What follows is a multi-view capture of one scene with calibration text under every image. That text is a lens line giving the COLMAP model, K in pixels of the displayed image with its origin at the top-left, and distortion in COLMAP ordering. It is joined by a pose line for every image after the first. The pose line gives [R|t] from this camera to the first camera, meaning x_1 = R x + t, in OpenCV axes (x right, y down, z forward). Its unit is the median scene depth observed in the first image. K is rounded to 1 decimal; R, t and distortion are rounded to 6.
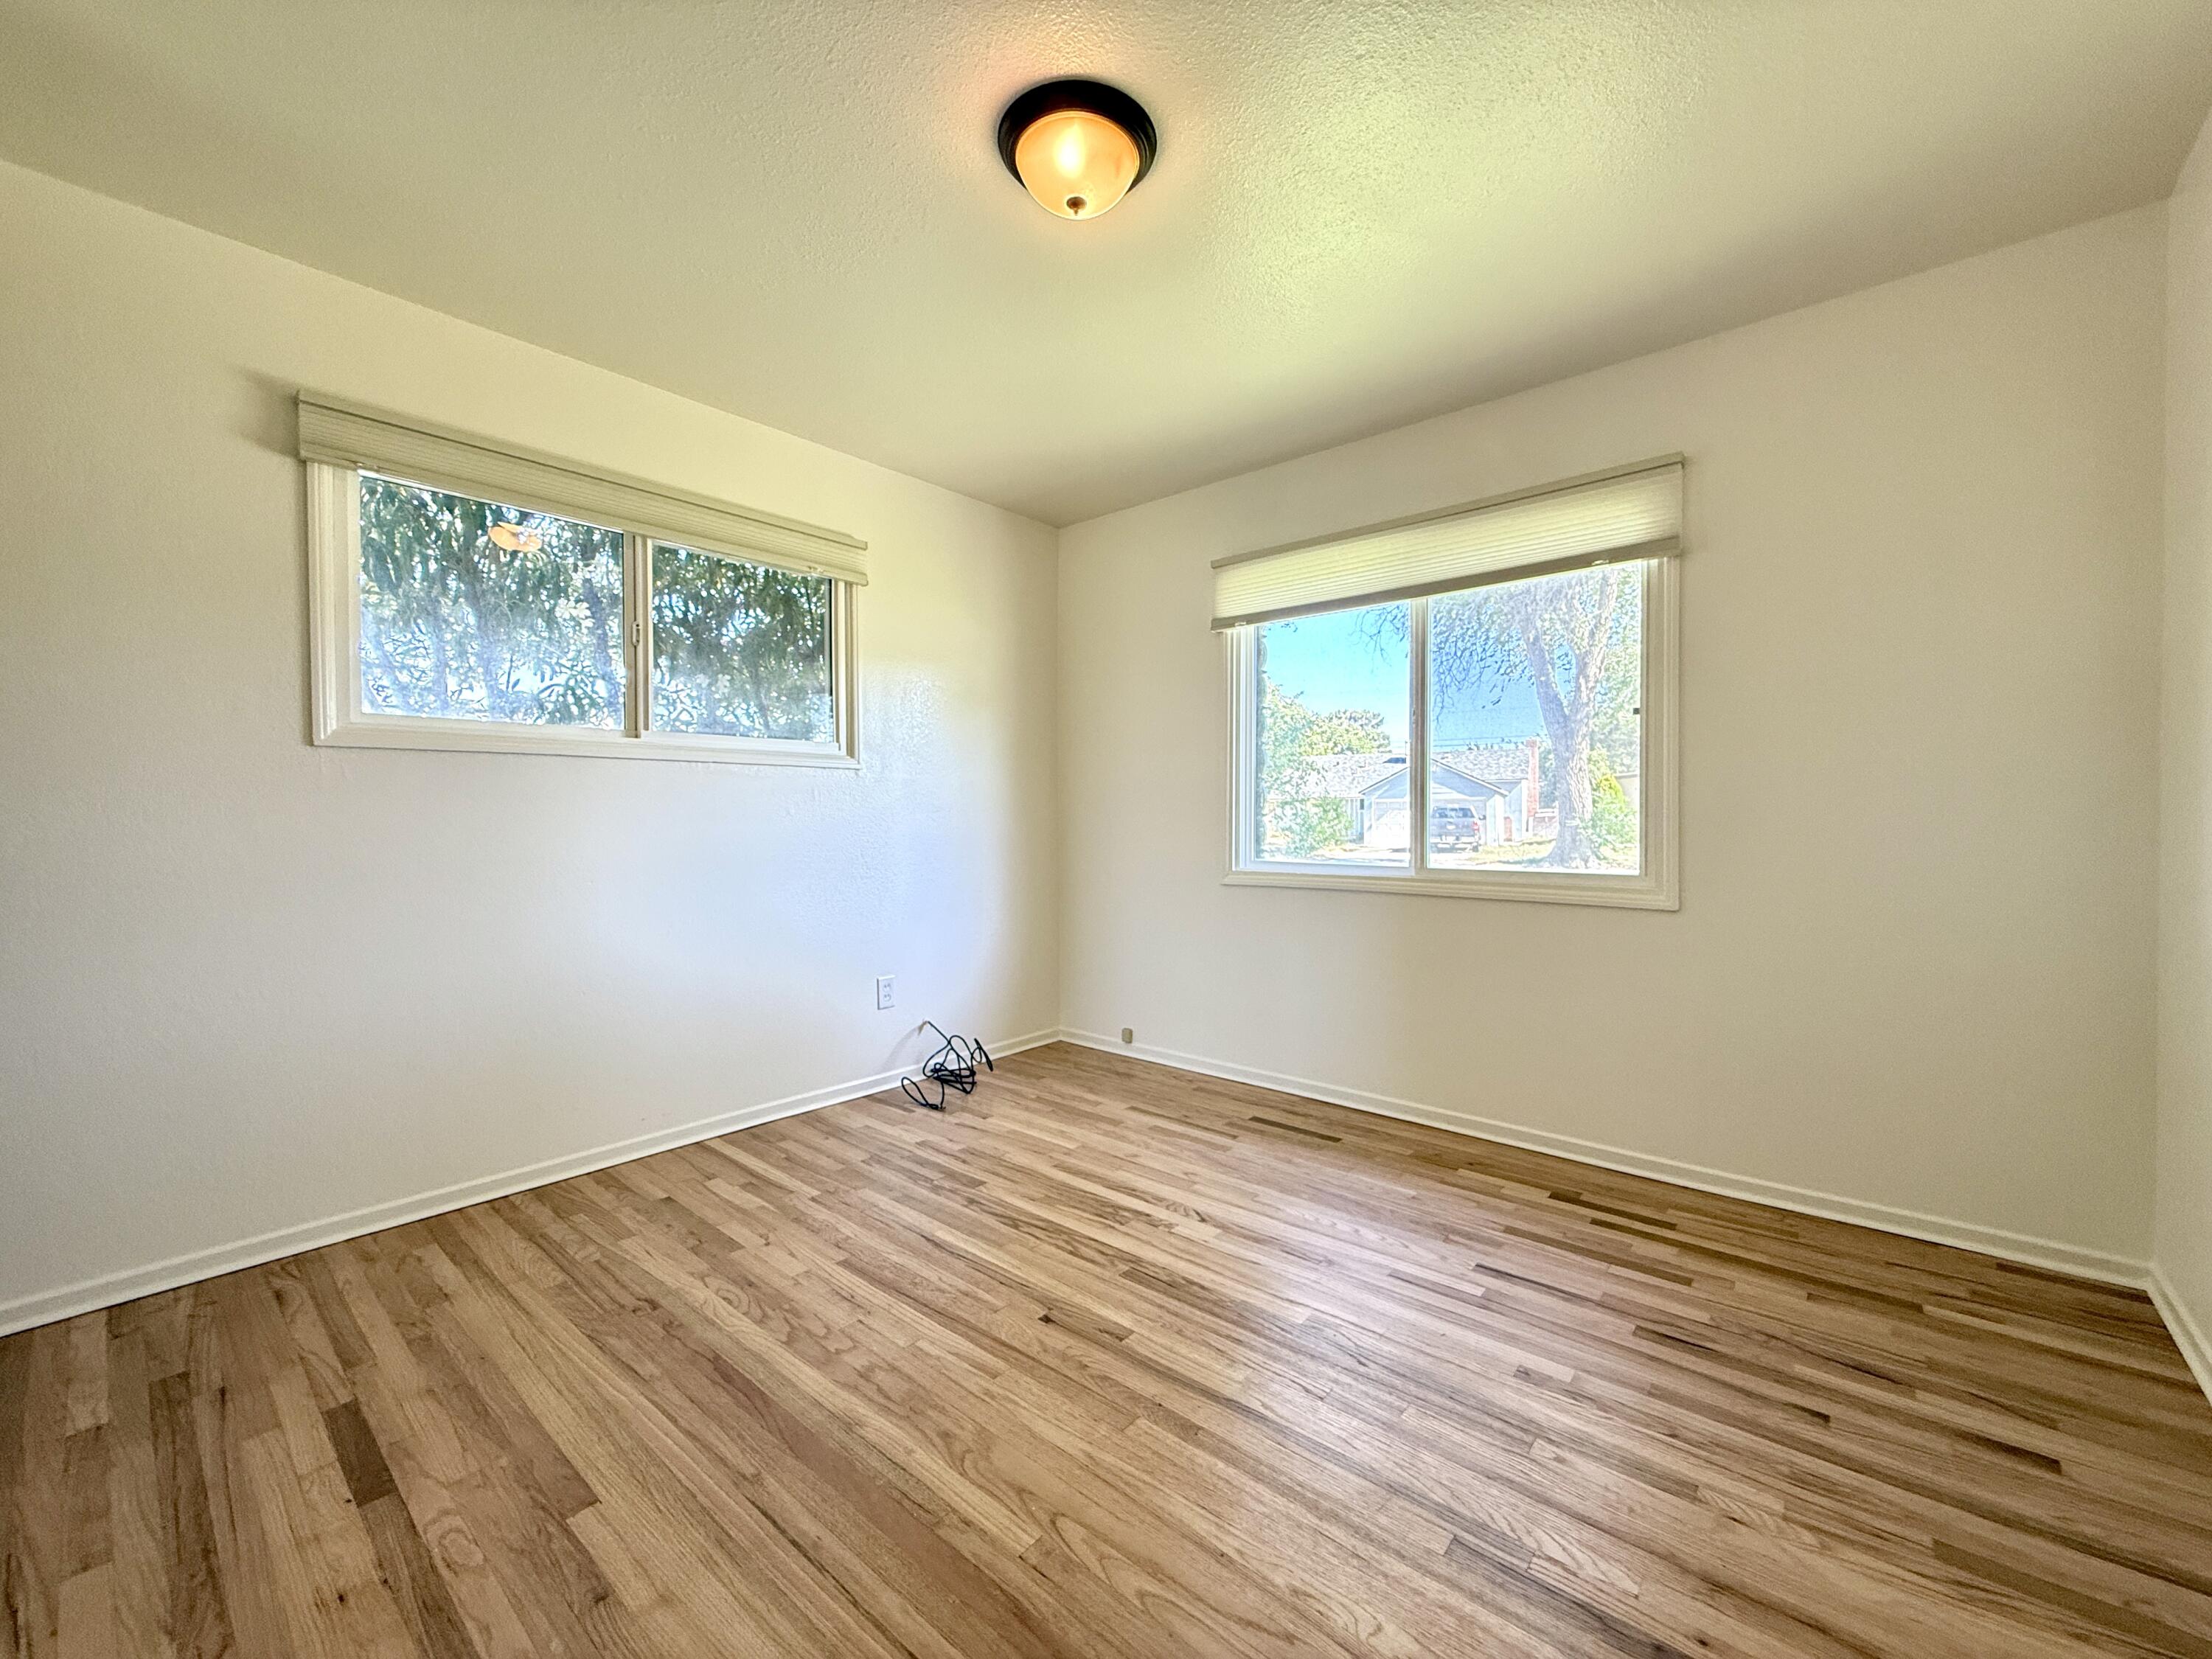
lens RADIAL K [[883.3, 0, 1103.7], [0, 883.3, 829.3], [0, 0, 1]] dist [-0.001512, 0.000720]
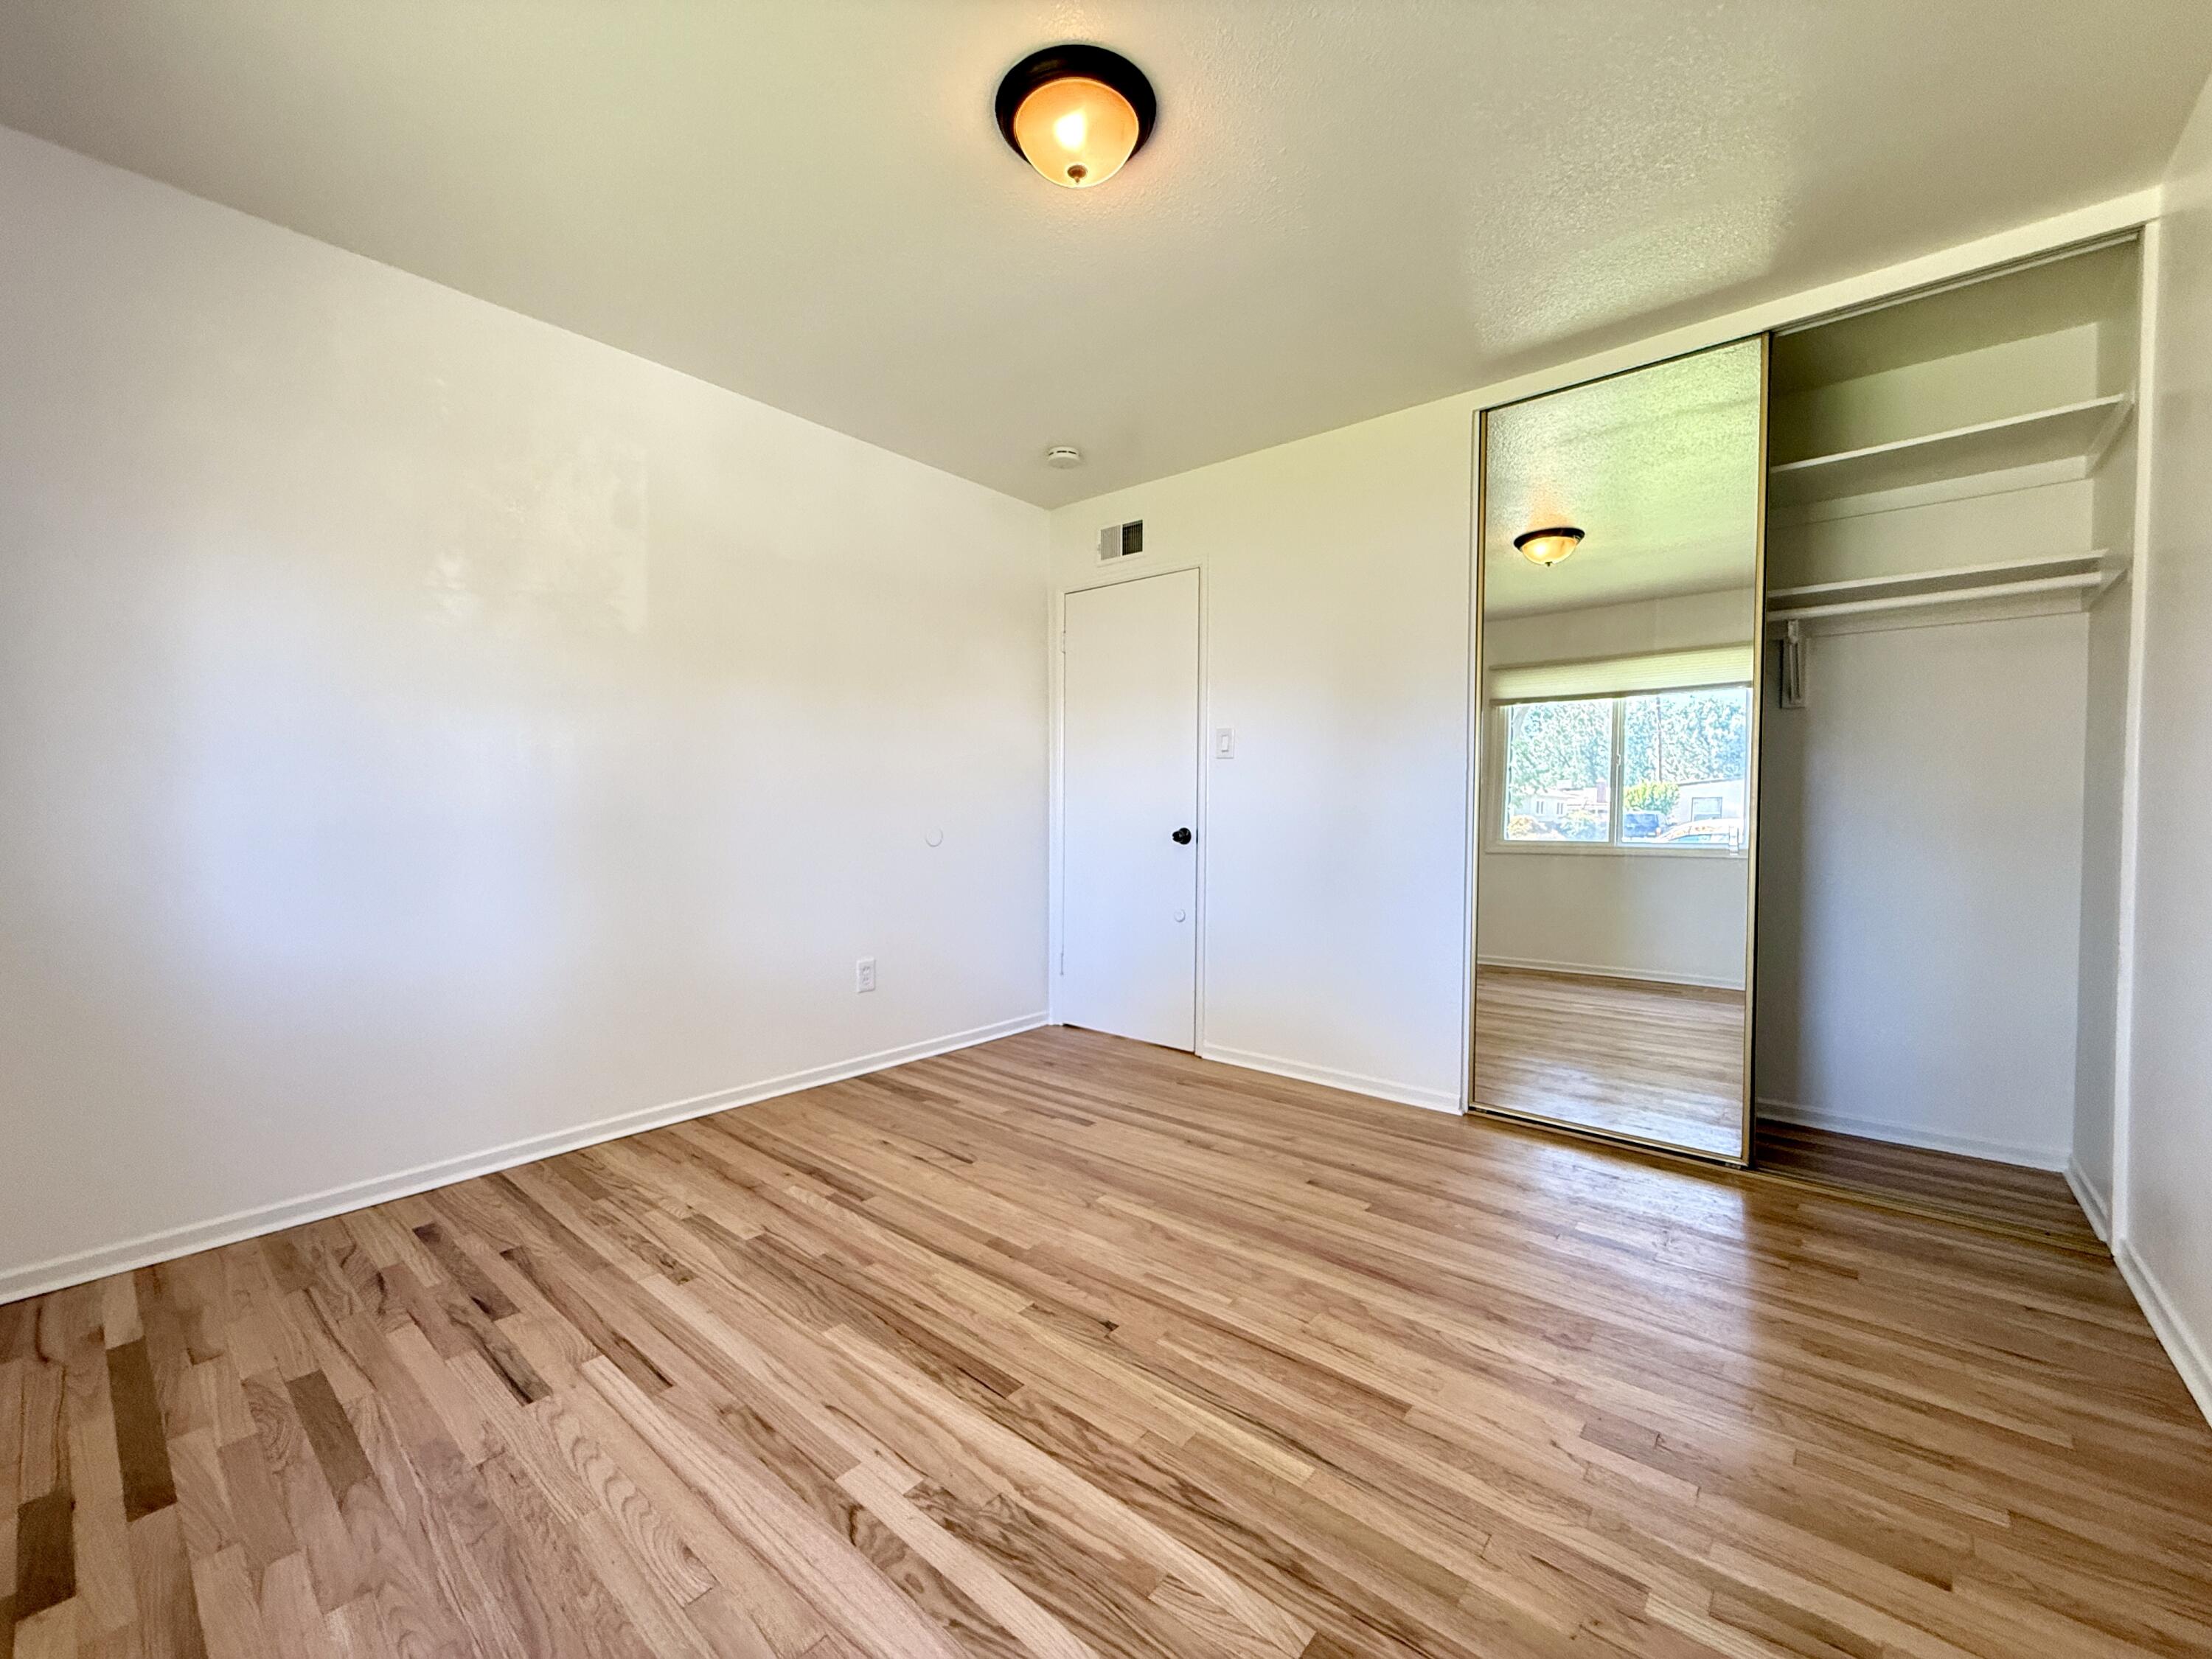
lens RADIAL K [[883.3, 0, 1103.7], [0, 883.3, 829.3], [0, 0, 1]] dist [-0.001512, 0.000720]
pose [[-0.999971, -0.000570, -0.007646, -0.039899], [-0.000850, 0.999330, 0.036603, -0.006123], [0.007620, 0.036608, -0.999301, 1.516662]]
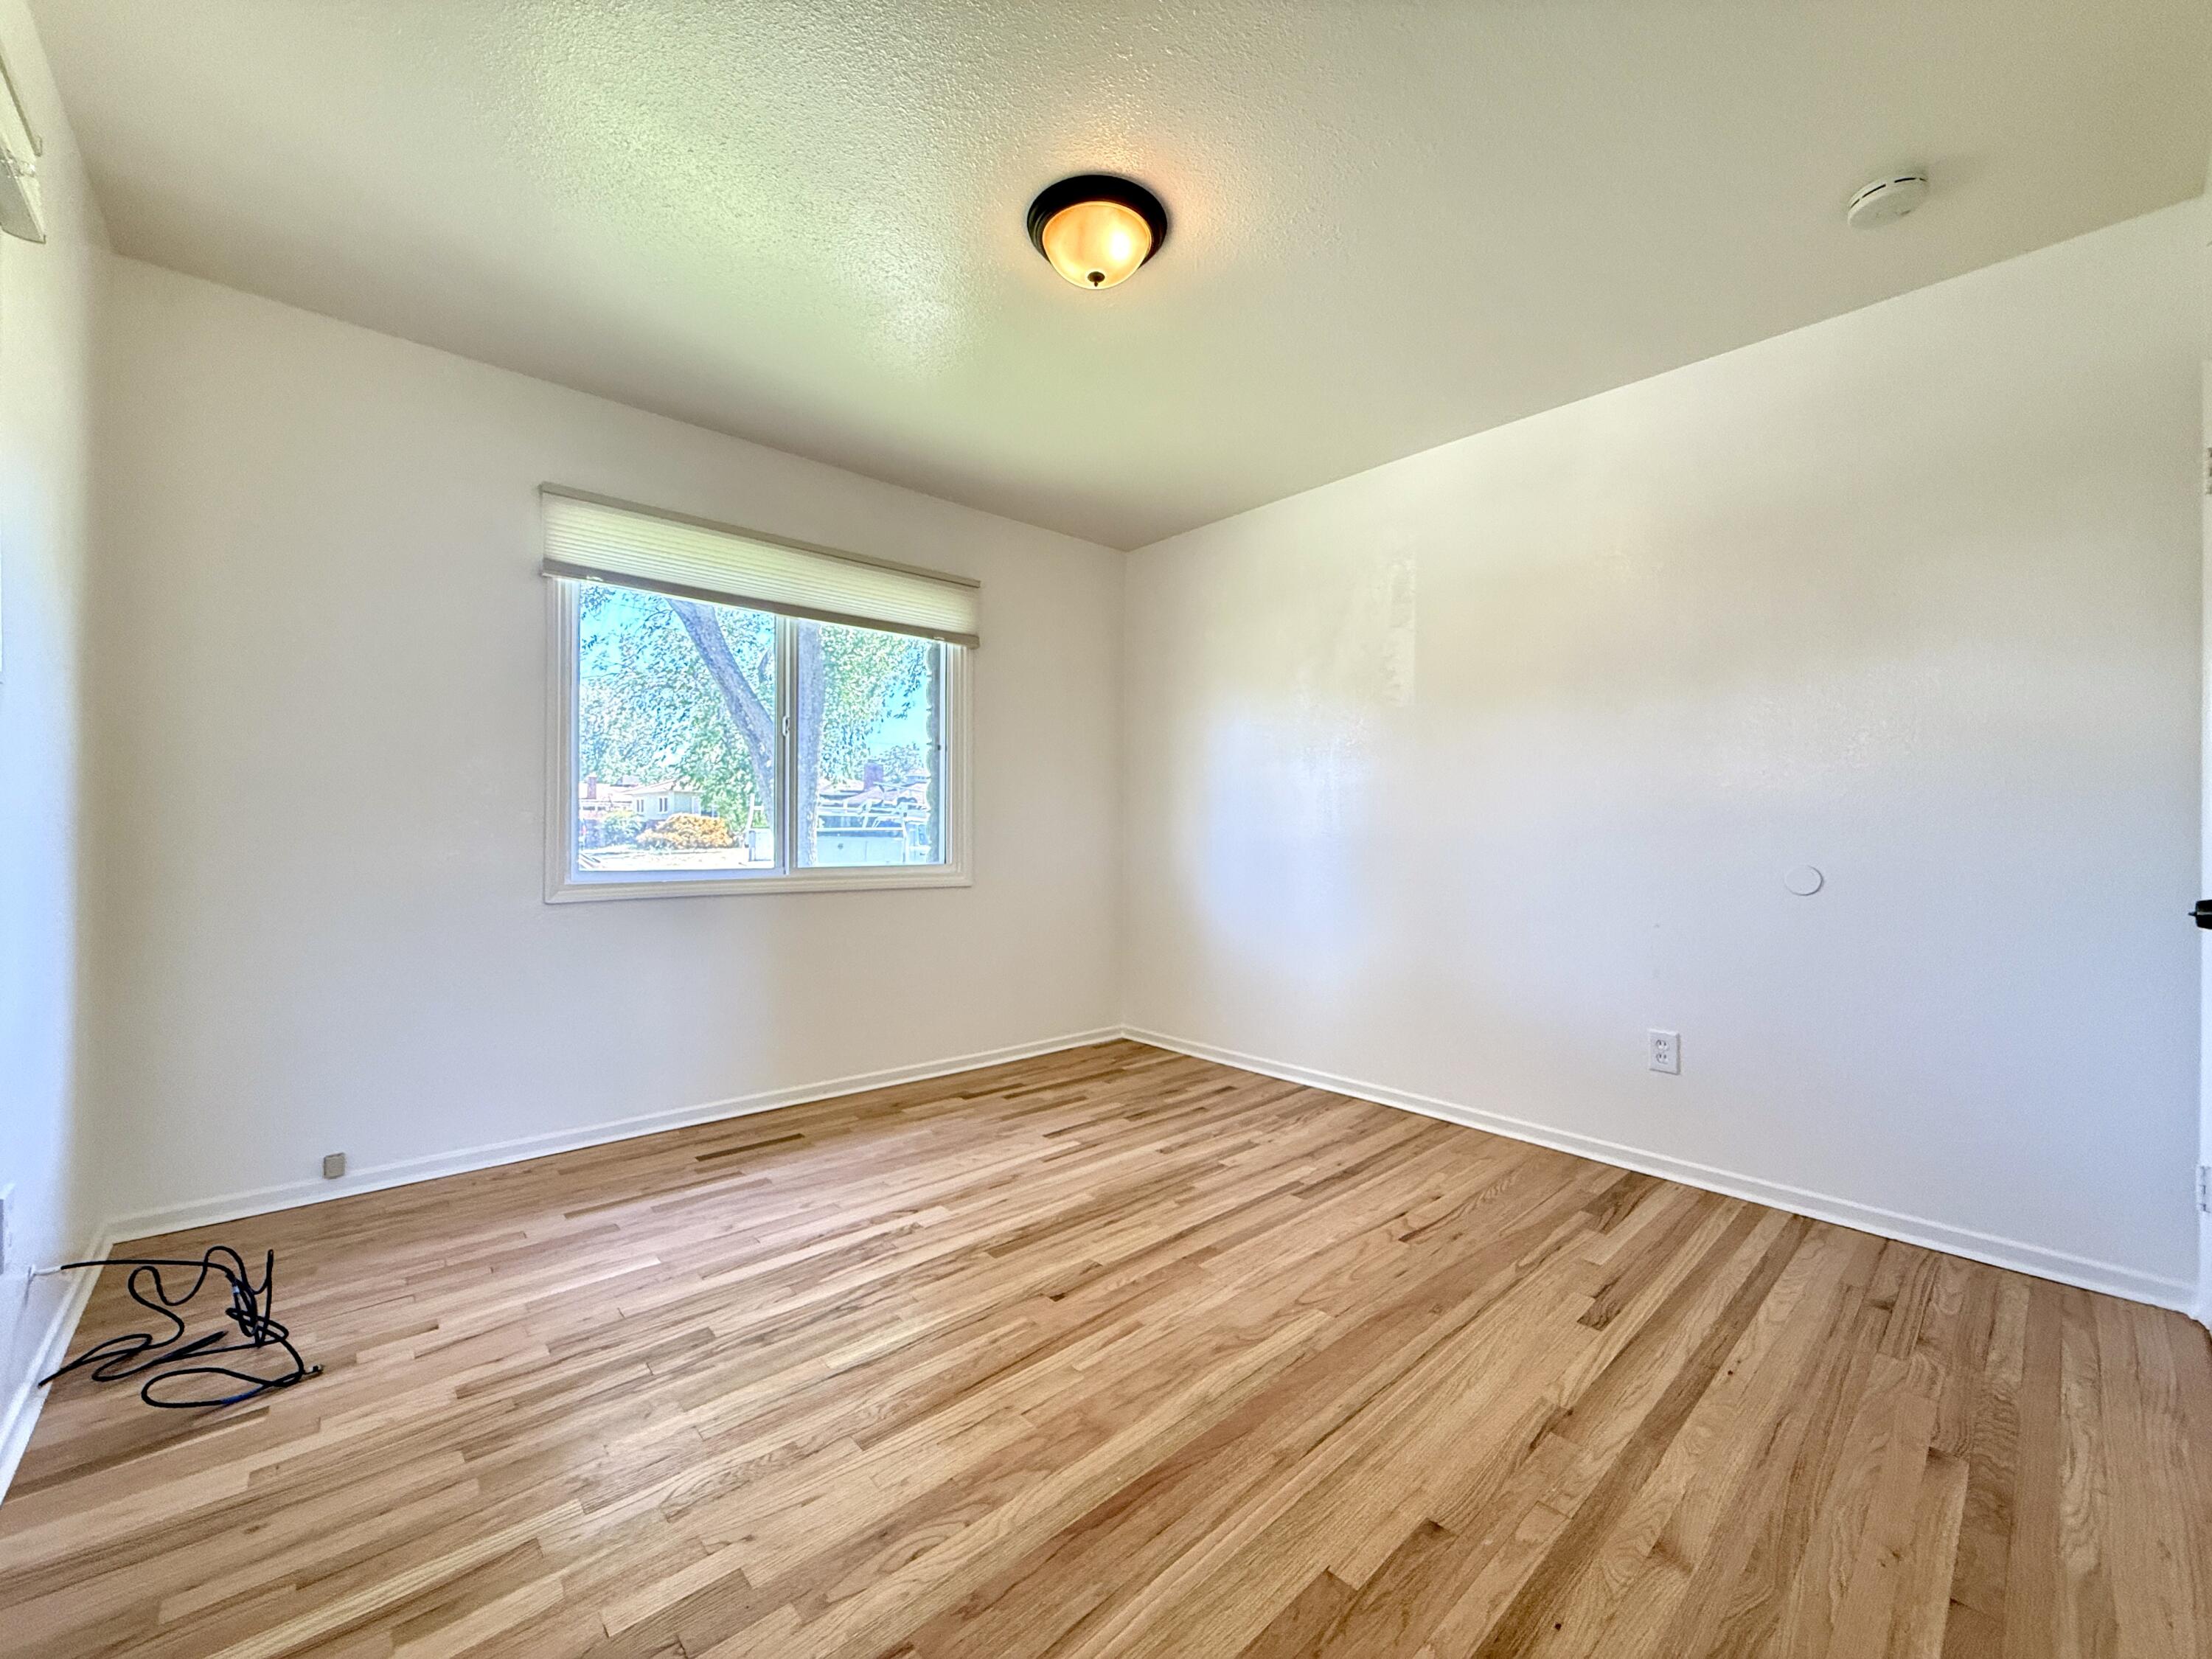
lens RADIAL K [[883.3, 0, 1103.7], [0, 883.3, 829.3], [0, 0, 1]] dist [-0.001512, 0.000720]
pose [[0.122021, 0.002834, 0.992523, -0.866925], [0.005356, 0.999979, -0.003514, 0.003716], [-0.992513, 0.005745, 0.122003, 0.643885]]
